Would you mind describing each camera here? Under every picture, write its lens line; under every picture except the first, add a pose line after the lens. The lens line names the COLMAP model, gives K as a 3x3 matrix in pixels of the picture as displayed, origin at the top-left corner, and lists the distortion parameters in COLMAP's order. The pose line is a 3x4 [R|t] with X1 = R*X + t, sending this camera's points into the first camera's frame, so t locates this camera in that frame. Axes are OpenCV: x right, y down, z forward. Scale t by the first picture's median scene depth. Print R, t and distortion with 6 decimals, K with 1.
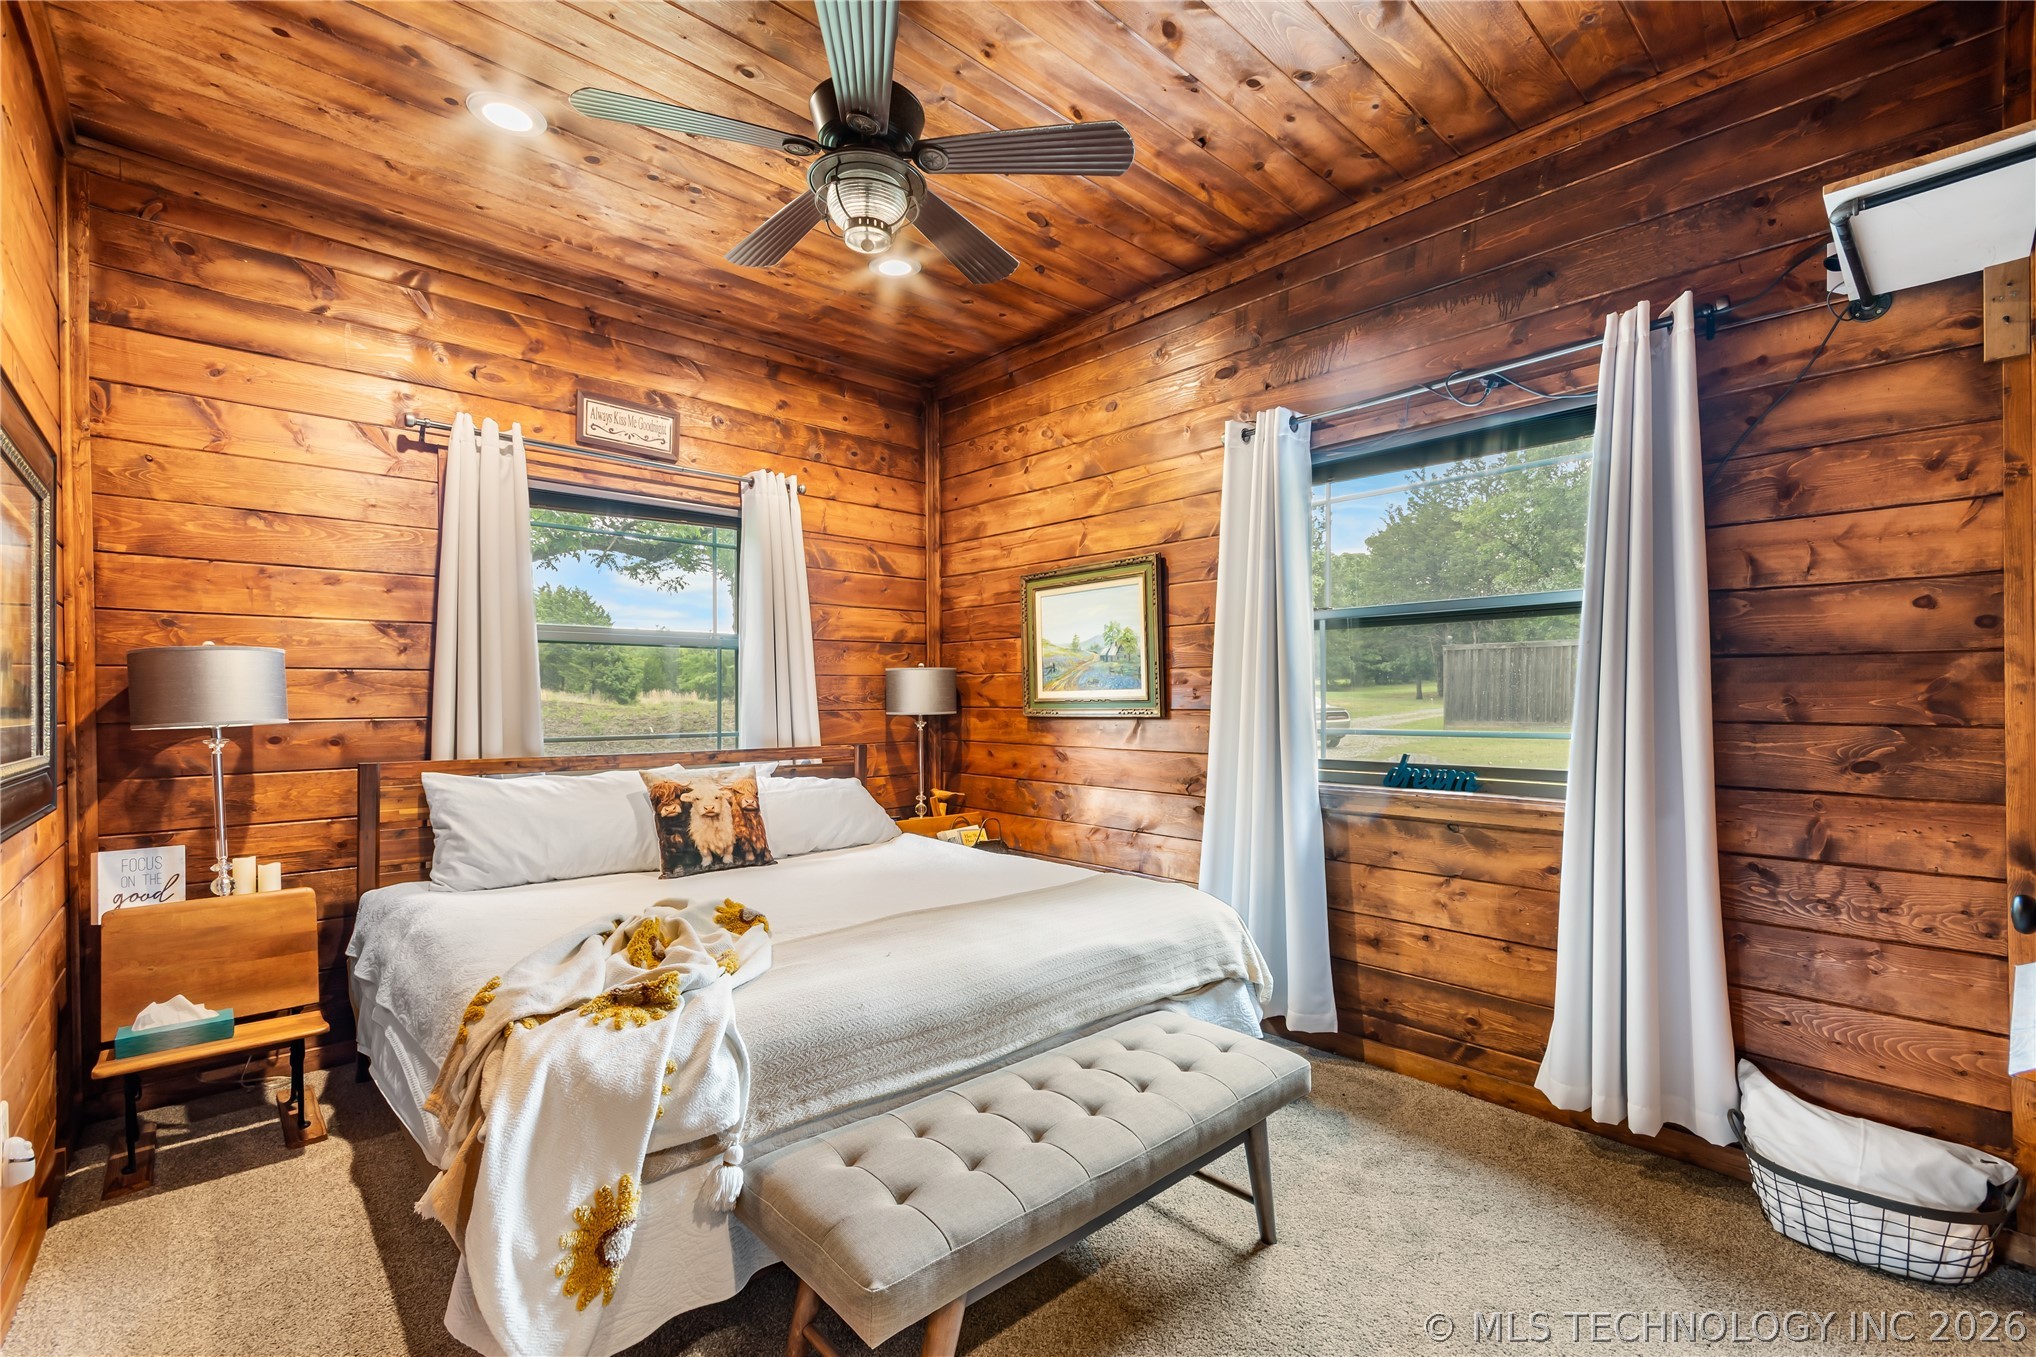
lens RADIAL K [[906.5, 0, 1014.9], [0, 906.5, 692.8], [0, 0, 1]] dist [0.004511, -0.000913]
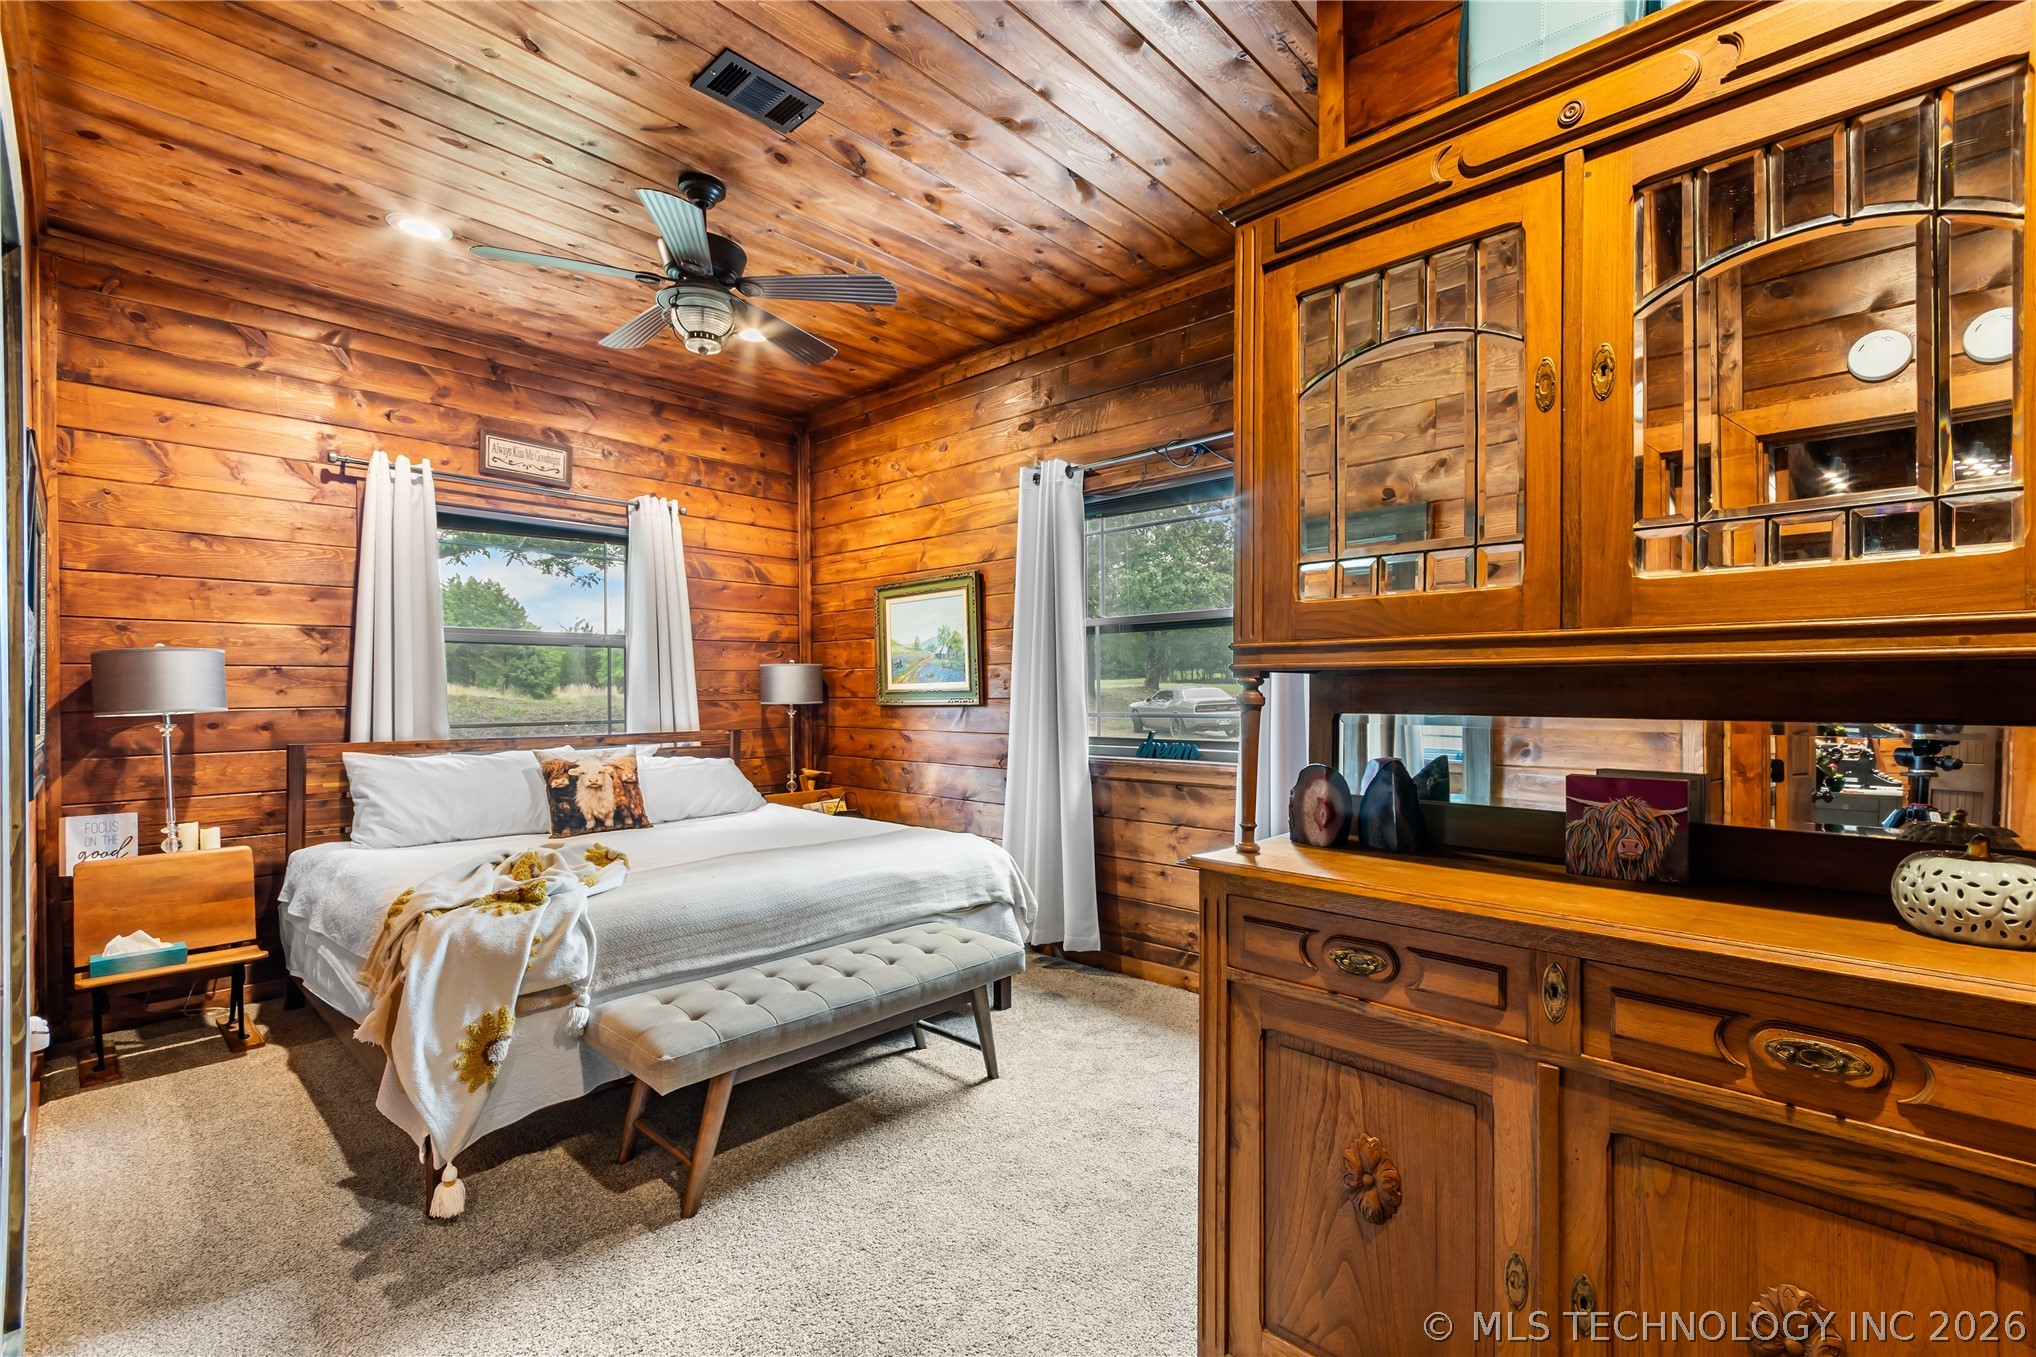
lens RADIAL K [[906.5, 0, 1020.7], [0, 906.5, 680.0], [0, 0, 1]] dist [0.004511, -0.000913]
pose [[0.996827, -0.001722, 0.079585, 0.149914], [0.002290, 0.999973, -0.007048, 0.003002], [-0.079571, 0.007208, 0.996803, -0.279098]]
